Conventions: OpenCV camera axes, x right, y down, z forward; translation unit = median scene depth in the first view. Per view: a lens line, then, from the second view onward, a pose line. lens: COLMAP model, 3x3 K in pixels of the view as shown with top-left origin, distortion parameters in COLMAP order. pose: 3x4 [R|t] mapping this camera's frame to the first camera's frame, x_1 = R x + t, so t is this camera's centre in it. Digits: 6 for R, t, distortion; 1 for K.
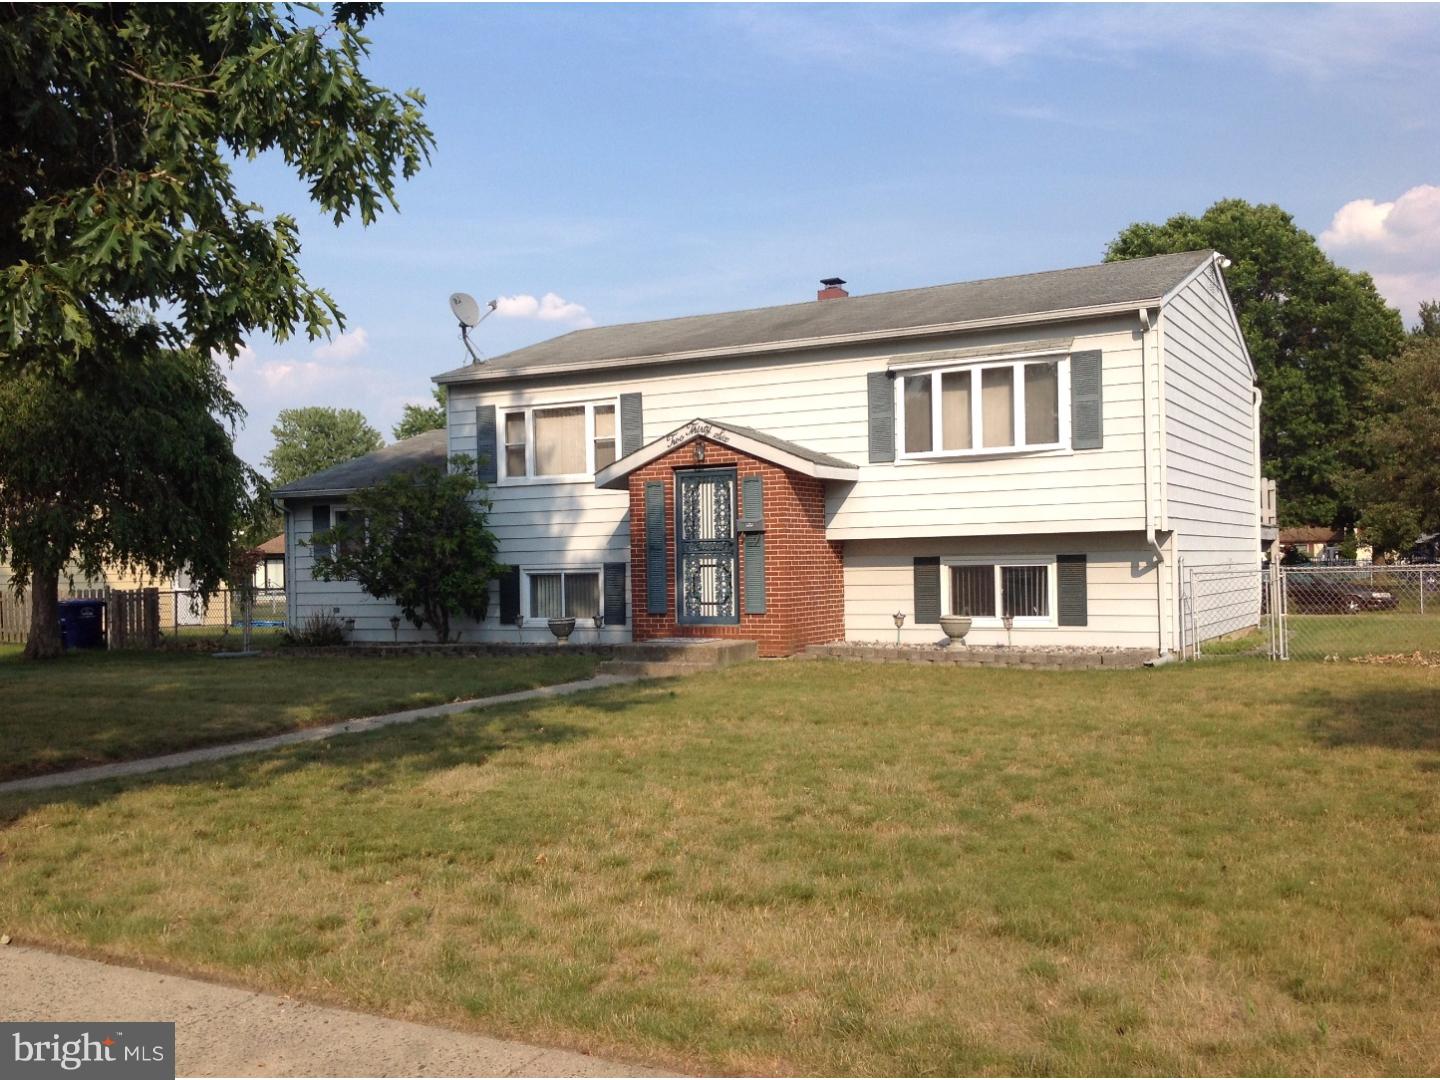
lens RADIAL K [[1367.0, 0, 720.0], [0, 1367.0, 540.0], [0, 0, 1]] dist [0.108333, -0.237338]
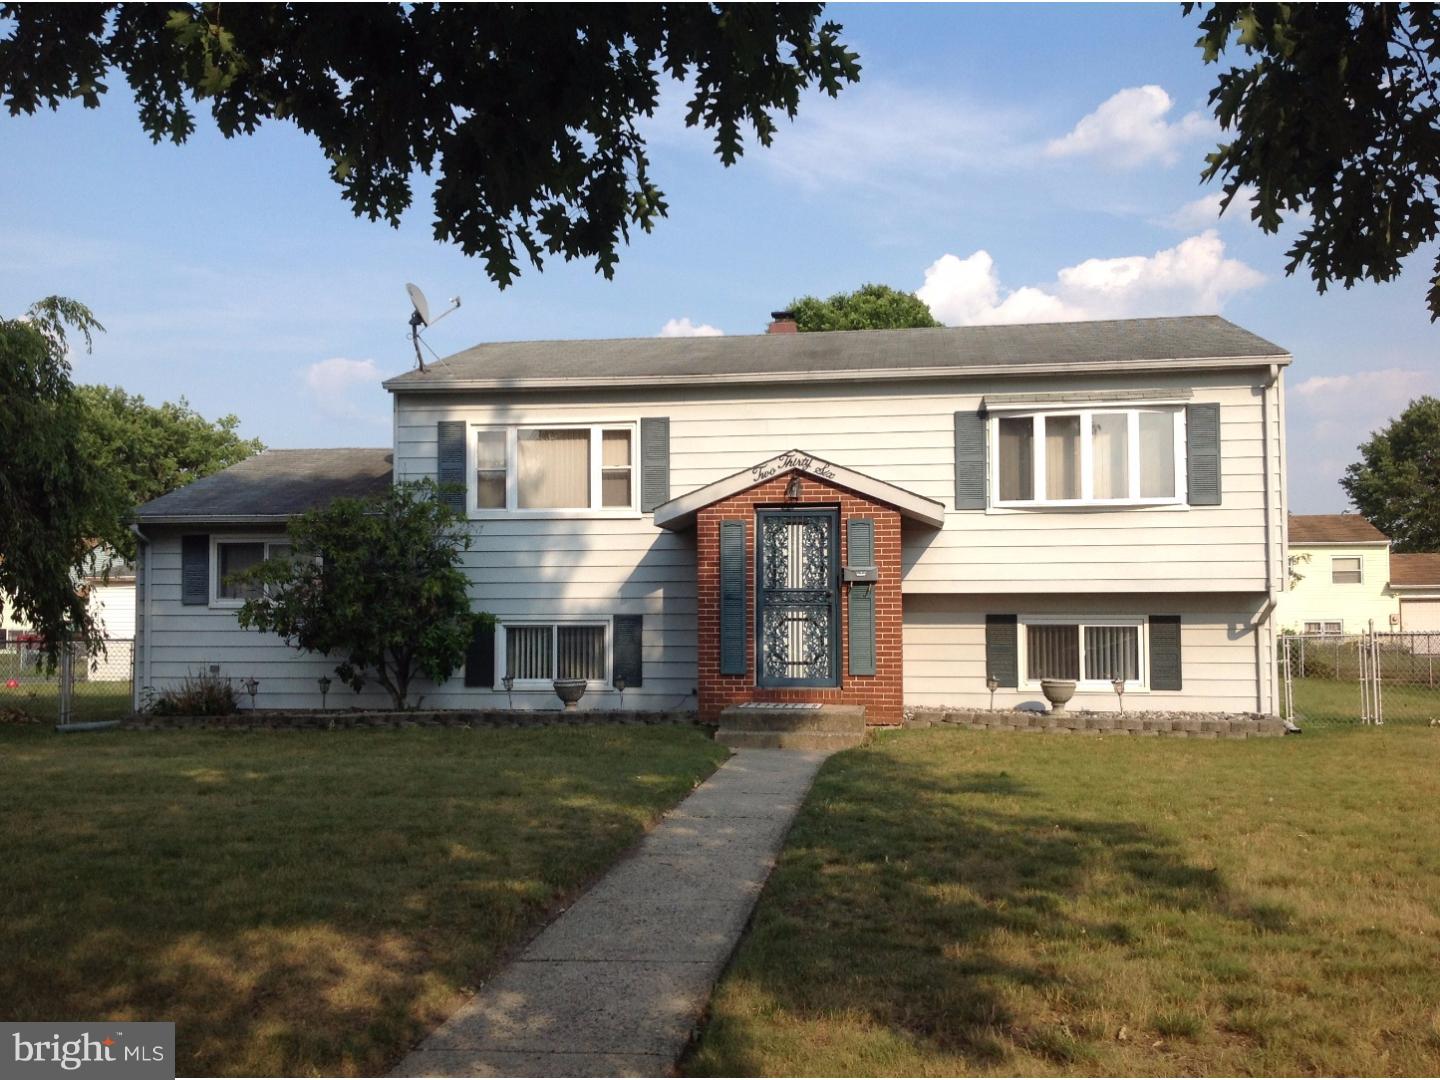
lens RADIAL K [[1367.0, 0, 720.0], [0, 1367.0, 540.0], [0, 0, 1]] dist [0.108333, -0.237338]
pose [[0.938163, 0.037838, 0.344119, -0.350150], [-0.022698, 0.998593, -0.047923, 0.010970], [-0.345449, 0.037149, 0.937702, 0.199707]]
